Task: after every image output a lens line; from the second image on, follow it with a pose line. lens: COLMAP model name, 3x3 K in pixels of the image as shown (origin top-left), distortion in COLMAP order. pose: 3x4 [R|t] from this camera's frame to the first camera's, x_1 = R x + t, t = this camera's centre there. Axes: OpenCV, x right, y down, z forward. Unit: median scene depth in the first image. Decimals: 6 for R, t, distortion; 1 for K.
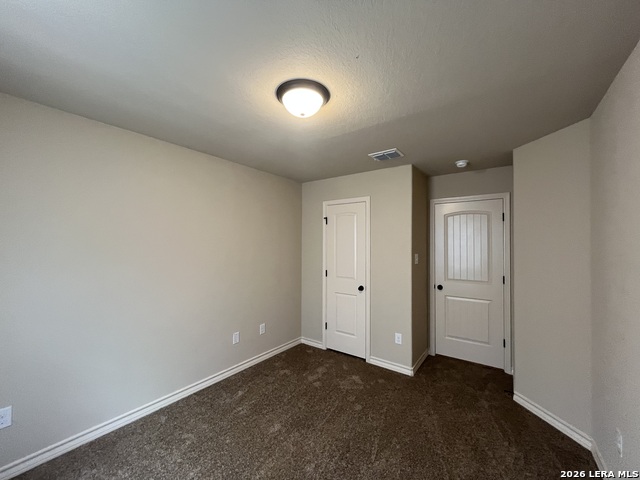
lens RADIAL K [[242.3, 0, 298.1], [0, 242.3, 242.3], [0, 0, 1]] dist [0.017392, -0.000148]
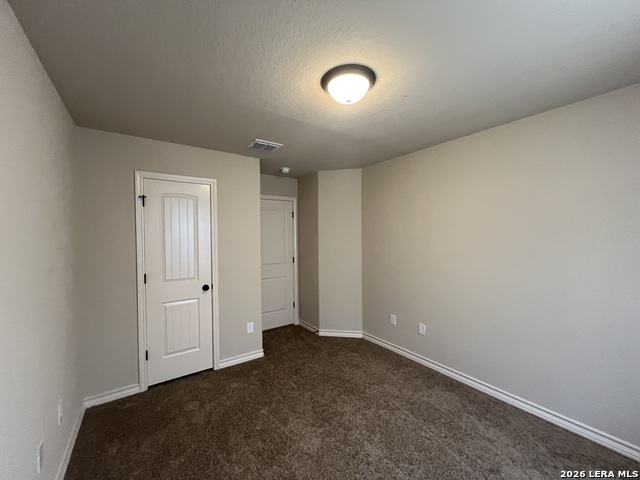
lens RADIAL K [[257.5, 0, 319.6], [0, 257.5, 240.2], [0, 0, 1]] dist [-0.001411, -0.000262]
pose [[0.330566, -0.023537, 0.943489, -0.480287], [0.006694, 0.999722, 0.022595, 0.008830], [-0.943759, -0.001153, 0.330632, 0.363102]]
